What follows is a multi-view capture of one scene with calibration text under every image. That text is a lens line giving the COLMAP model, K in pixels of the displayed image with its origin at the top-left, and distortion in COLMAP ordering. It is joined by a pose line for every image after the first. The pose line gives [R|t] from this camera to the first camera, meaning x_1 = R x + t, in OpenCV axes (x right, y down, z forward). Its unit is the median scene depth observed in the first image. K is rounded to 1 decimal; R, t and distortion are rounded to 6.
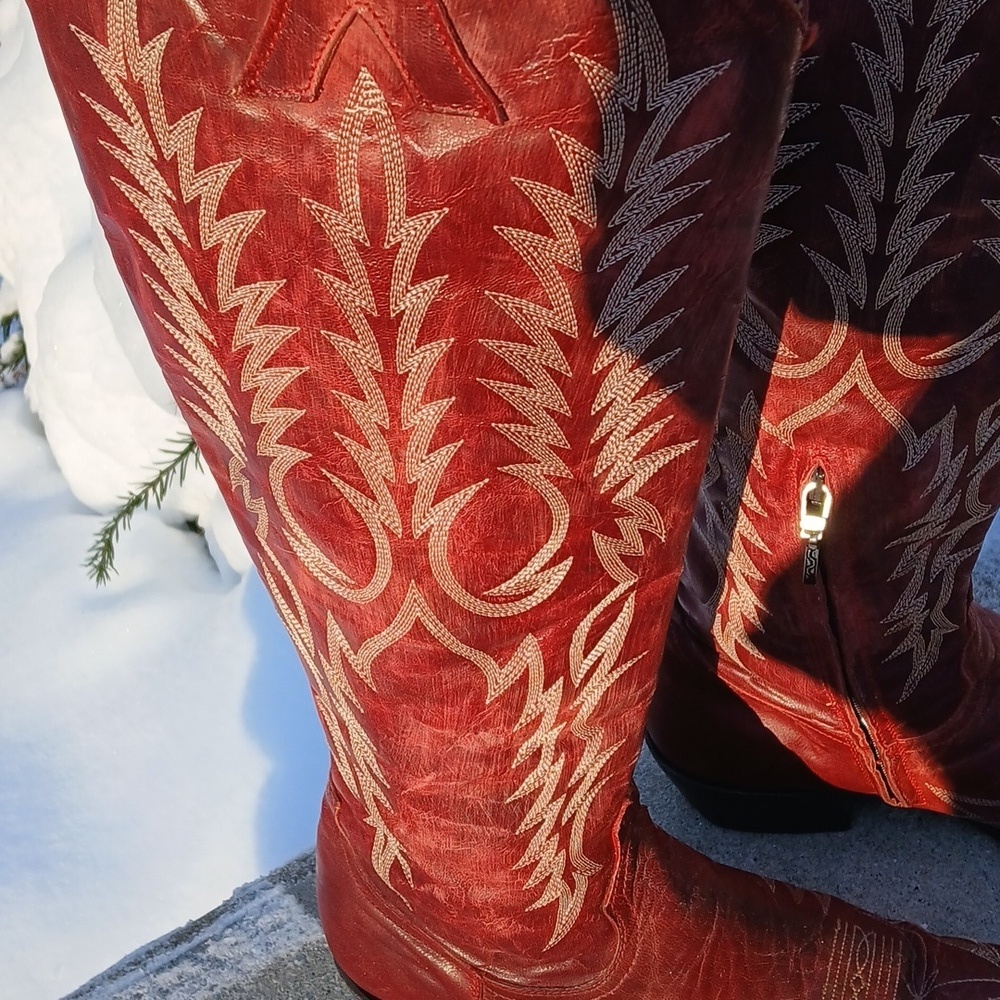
lens RADIAL K [[1660.2, 0, 483.2], [0, 1660.2, 507.0], [0, 0, 1]] dist [0.175217, -0.462778]
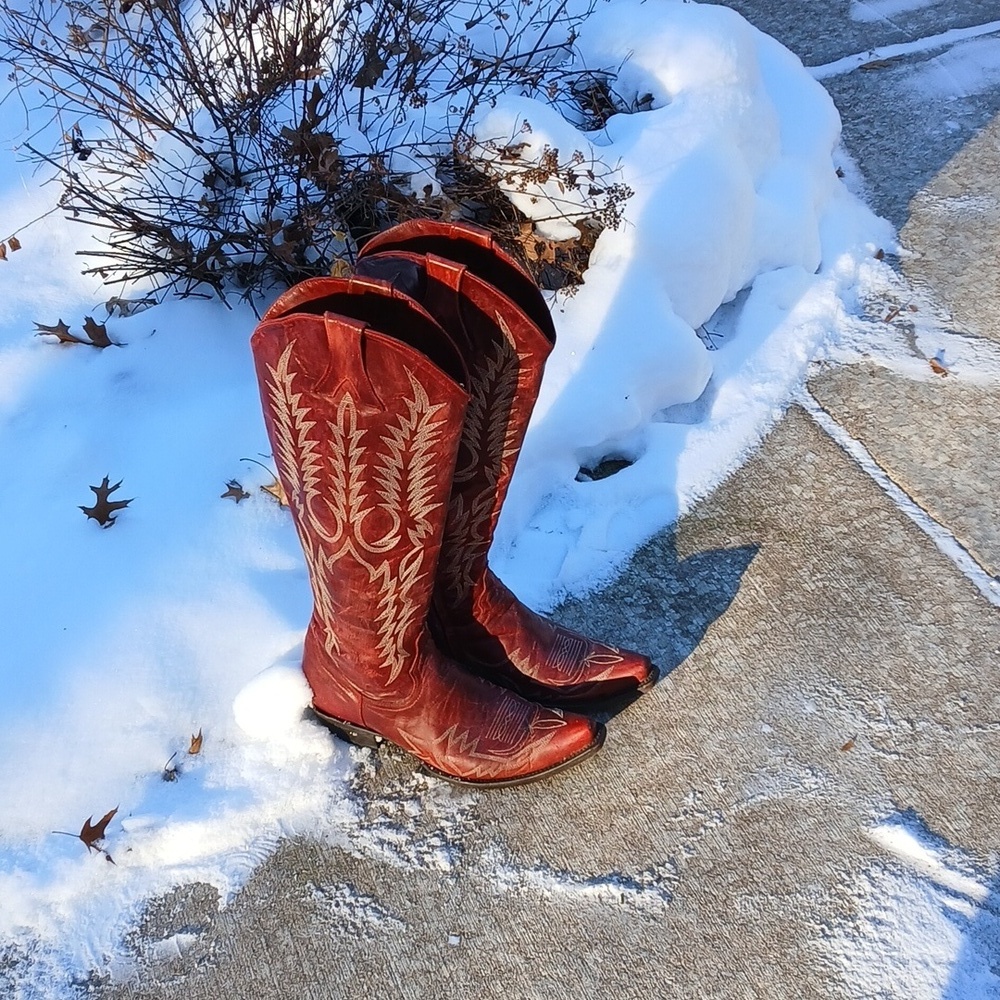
lens RADIAL K [[1660.2, 0, 483.2], [0, 1660.2, 507.0], [0, 0, 1]] dist [0.175217, -0.462778]
pose [[0.992935, 0.118635, -0.002226, 0.209304], [-0.118654, 0.992867, -0.011722, -0.004245], [0.000819, 0.011903, 0.999929, -2.113886]]
